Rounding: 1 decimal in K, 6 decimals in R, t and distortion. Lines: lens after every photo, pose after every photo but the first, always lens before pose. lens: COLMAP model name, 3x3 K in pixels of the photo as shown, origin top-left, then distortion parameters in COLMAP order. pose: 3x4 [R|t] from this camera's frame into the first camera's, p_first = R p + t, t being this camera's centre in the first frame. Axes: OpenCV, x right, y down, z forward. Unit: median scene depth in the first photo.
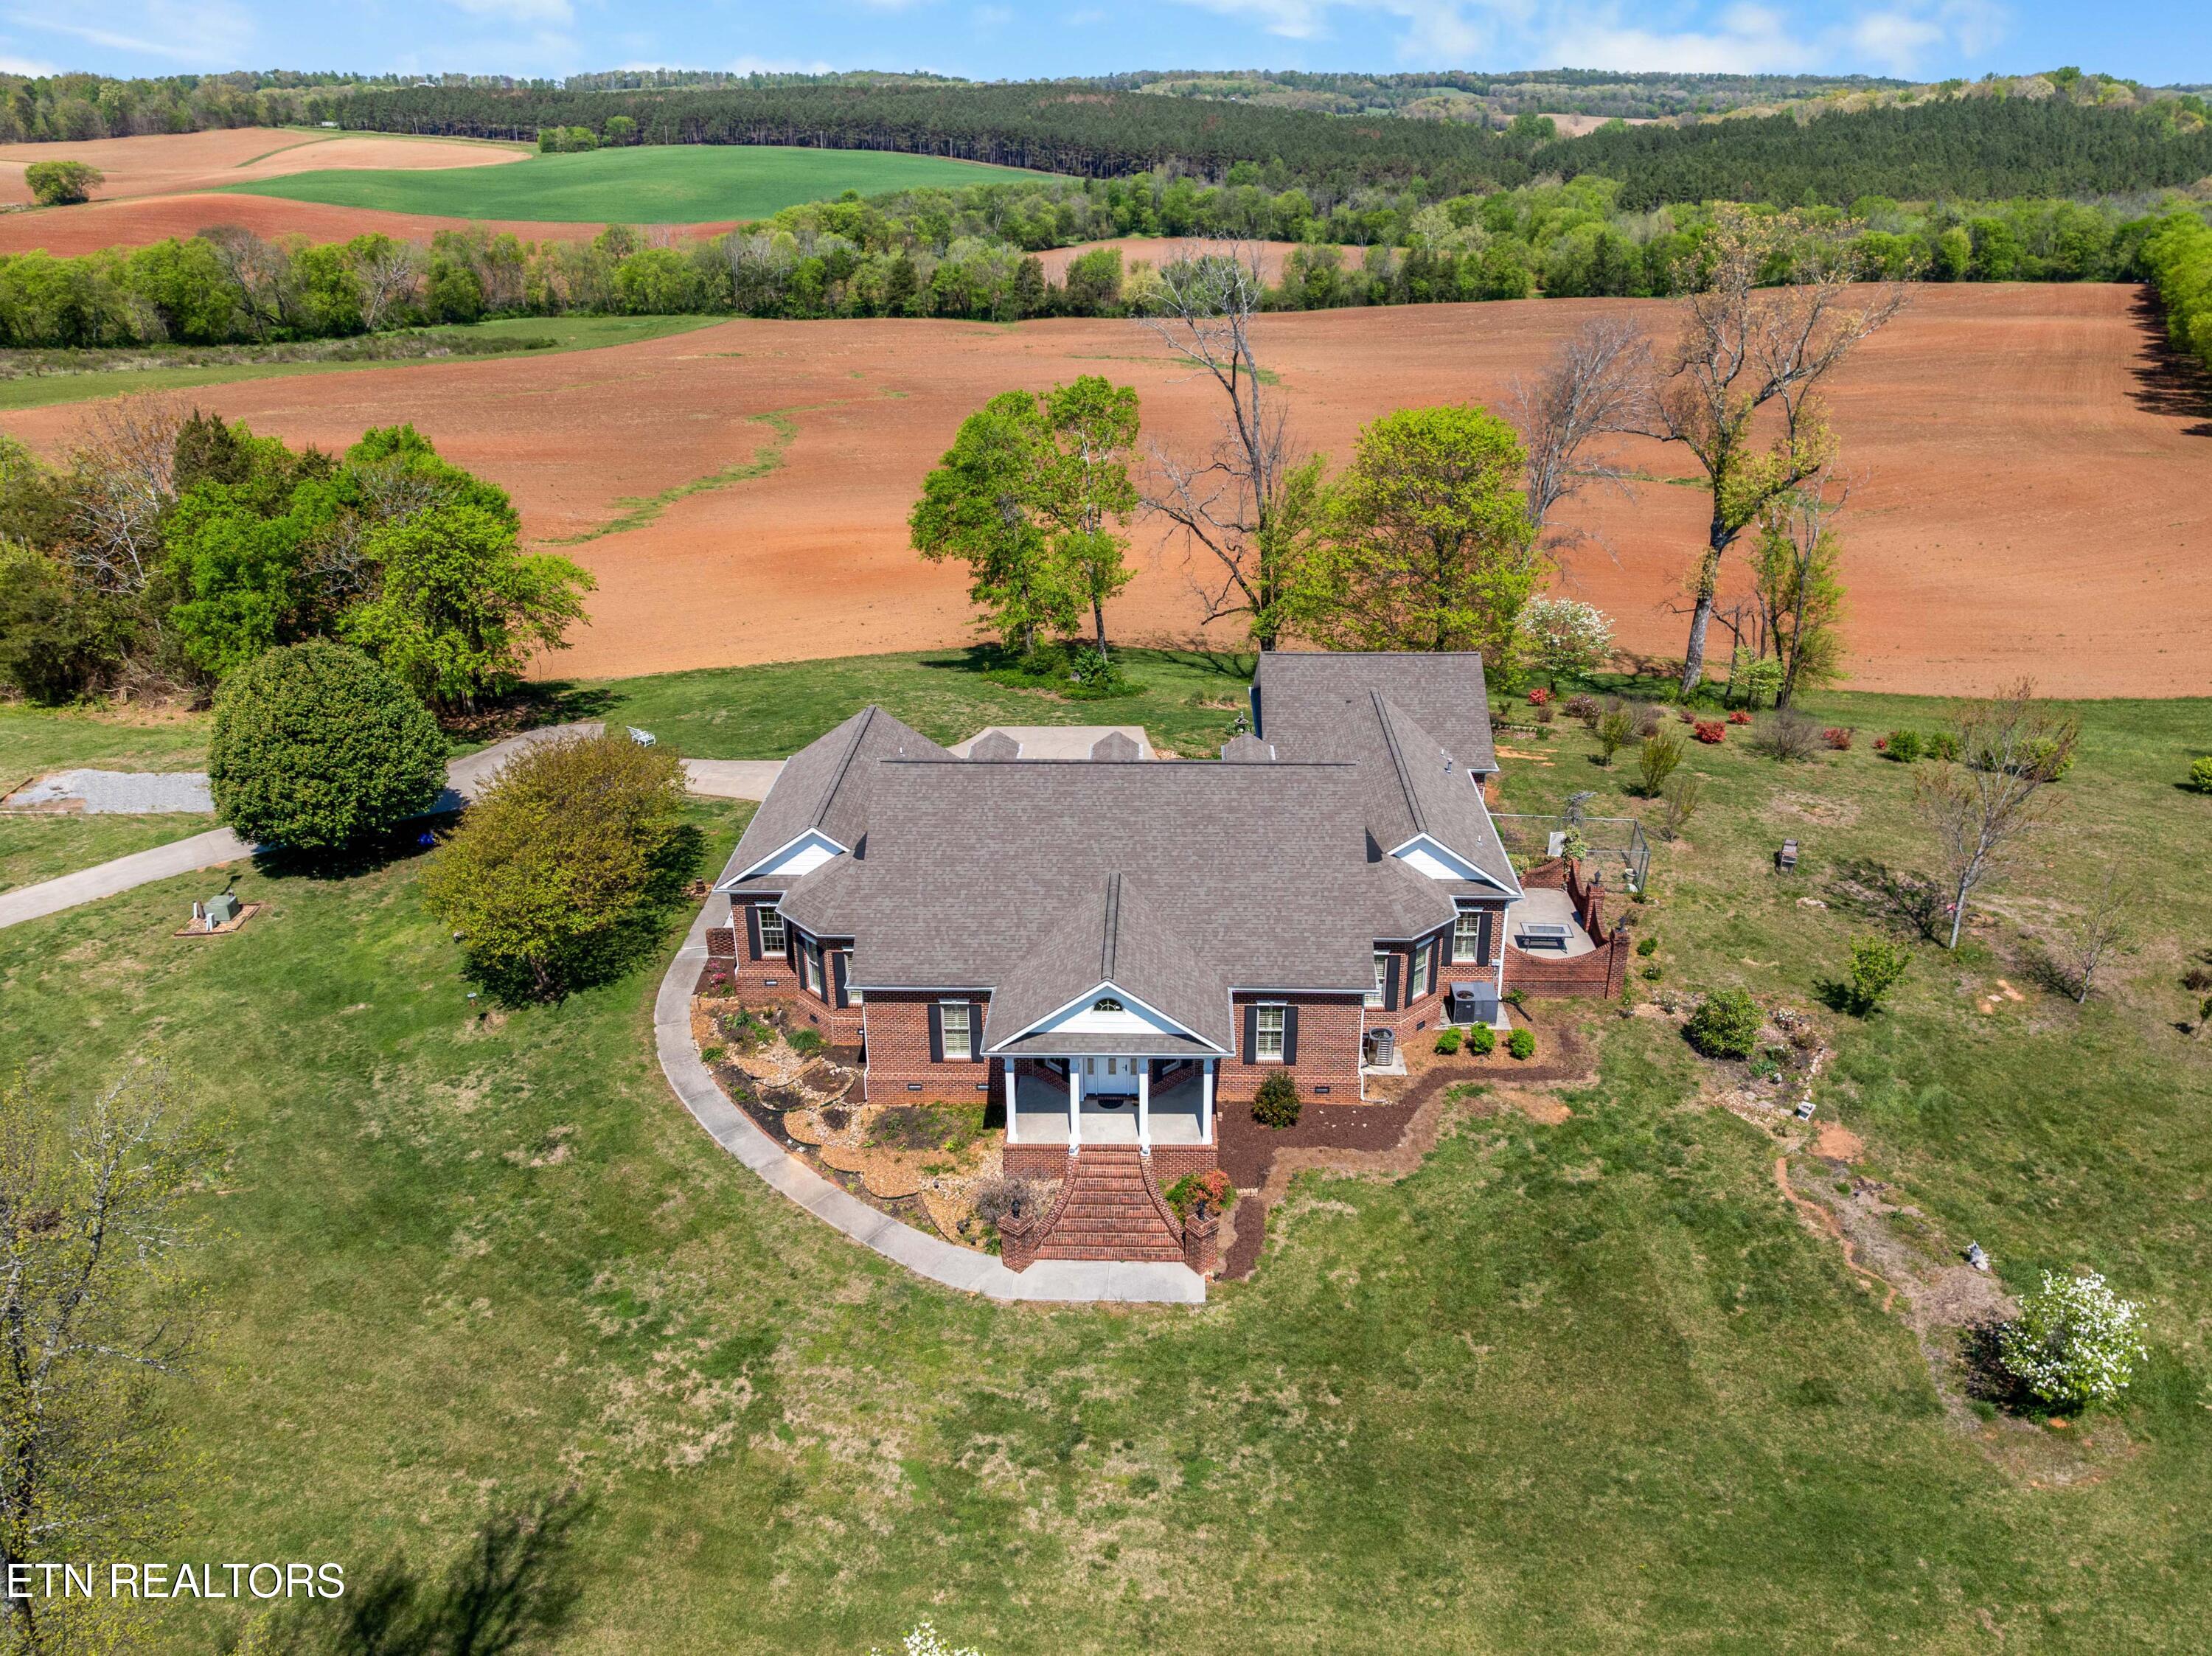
lens RADIAL K [[1675.8, 0, 1145.4], [0, 1675.8, 823.6], [0, 0, 1]] dist [-0.062580, 0.042873]
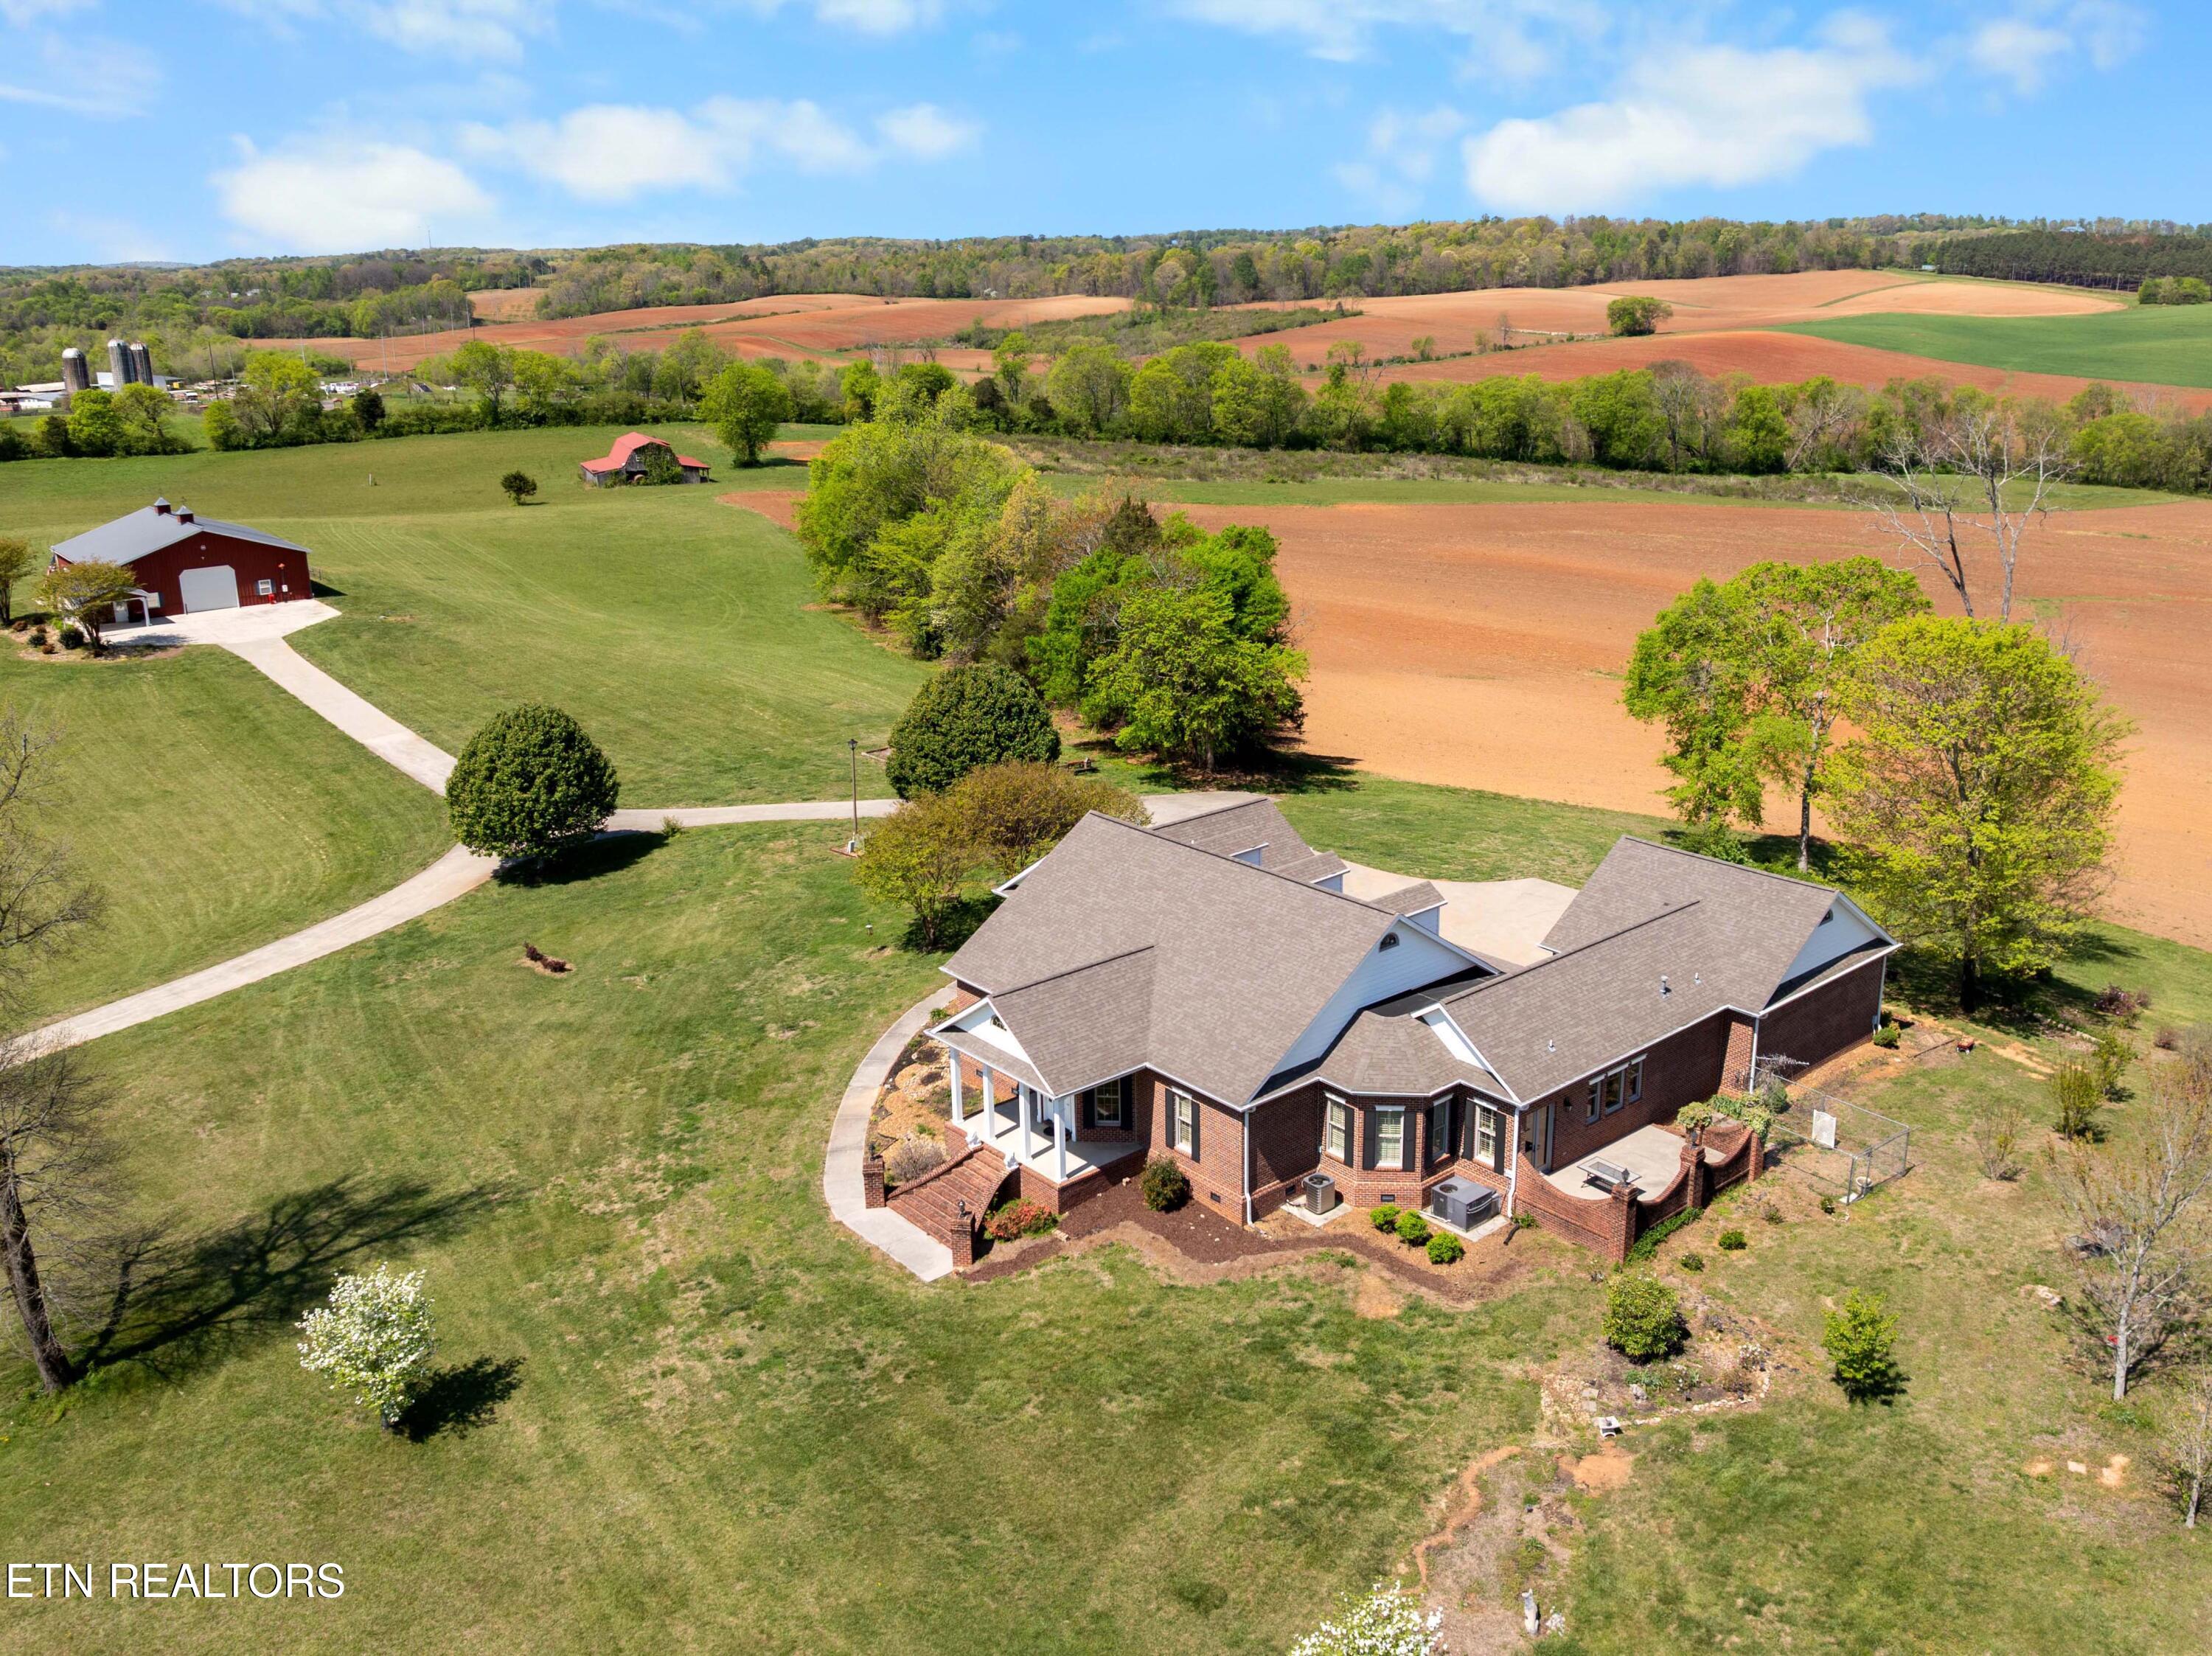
lens RADIAL K [[1888.3, 0, 1179.2], [0, 1888.3, 726.5], [0, 0, 1]] dist [-0.038641, -0.014966]
pose [[0.676369, 0.176143, -0.715191, 0.841675], [-0.288682, 0.956695, -0.037389, -0.064903], [0.677634, 0.231751, 0.697928, 0.110251]]
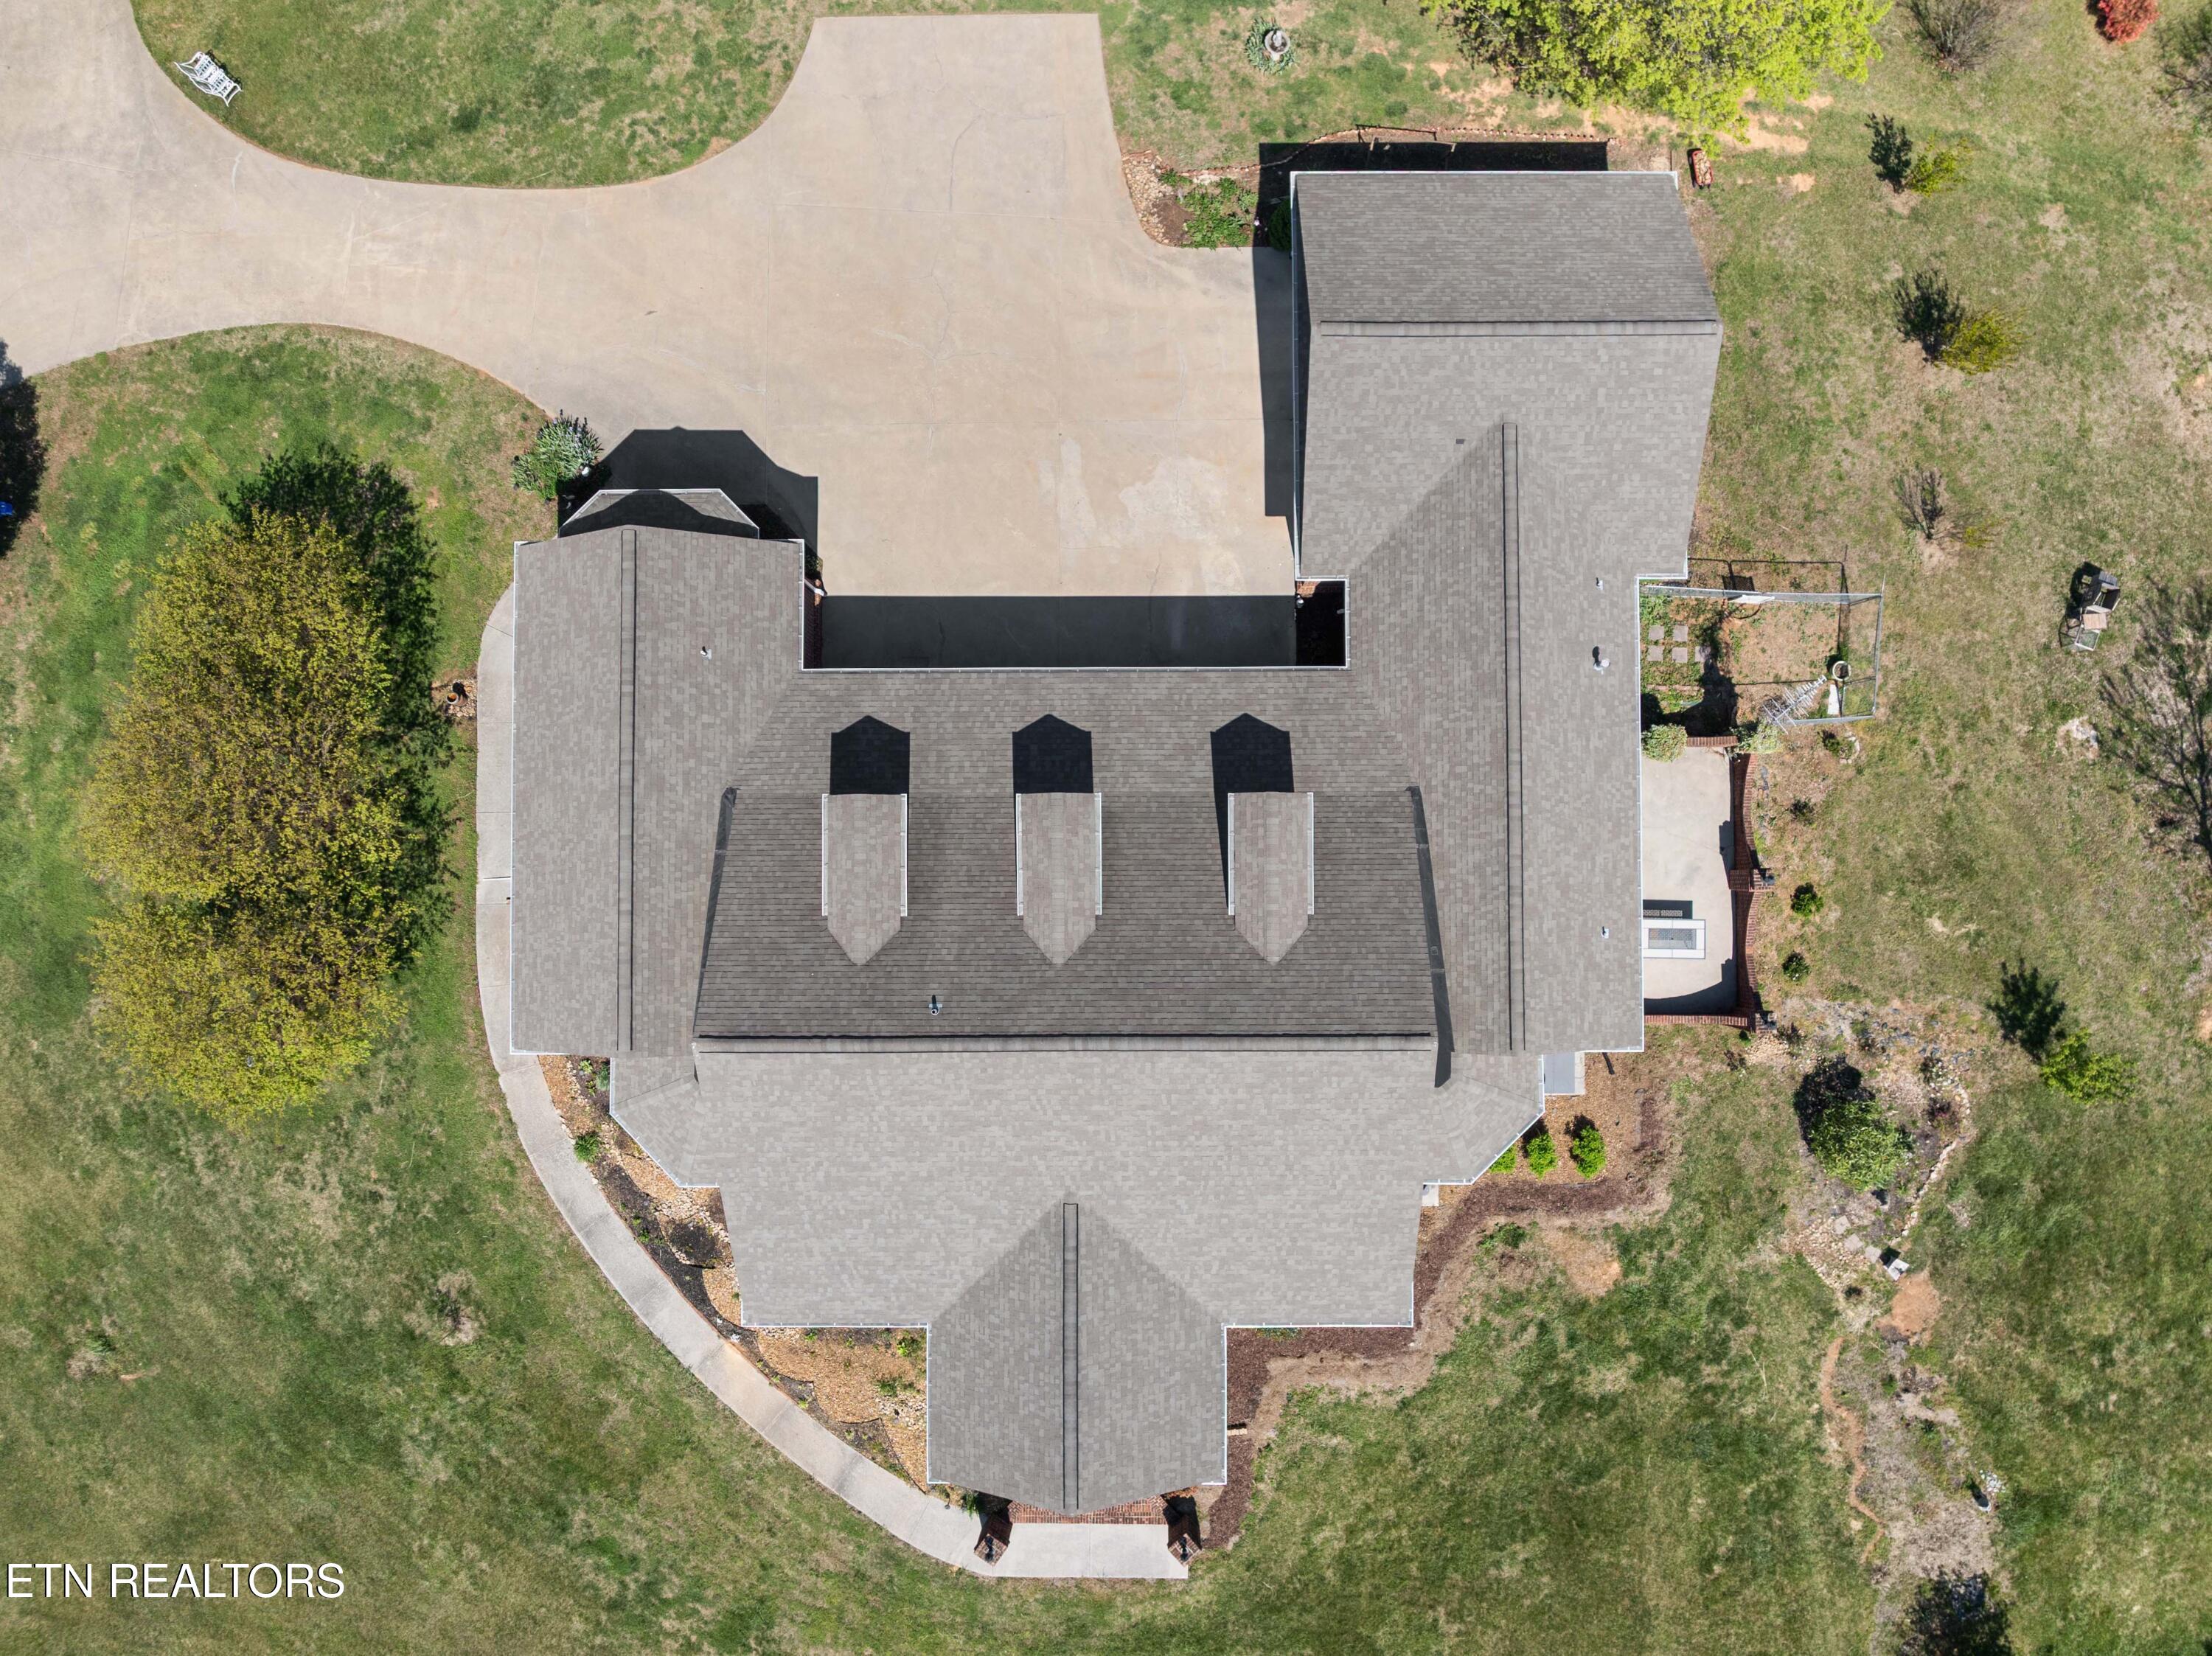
lens RADIAL K [[1568.2, 0, 1113.2], [0, 1568.2, 821.1], [0, 0, 1]] dist [-0.044285, 0.000157]
pose [[0.999727, -0.019214, -0.013260, 0.010107], [0.020209, 0.427933, 0.903584, -0.634562], [-0.011687, -0.903606, 0.428205, 0.848576]]
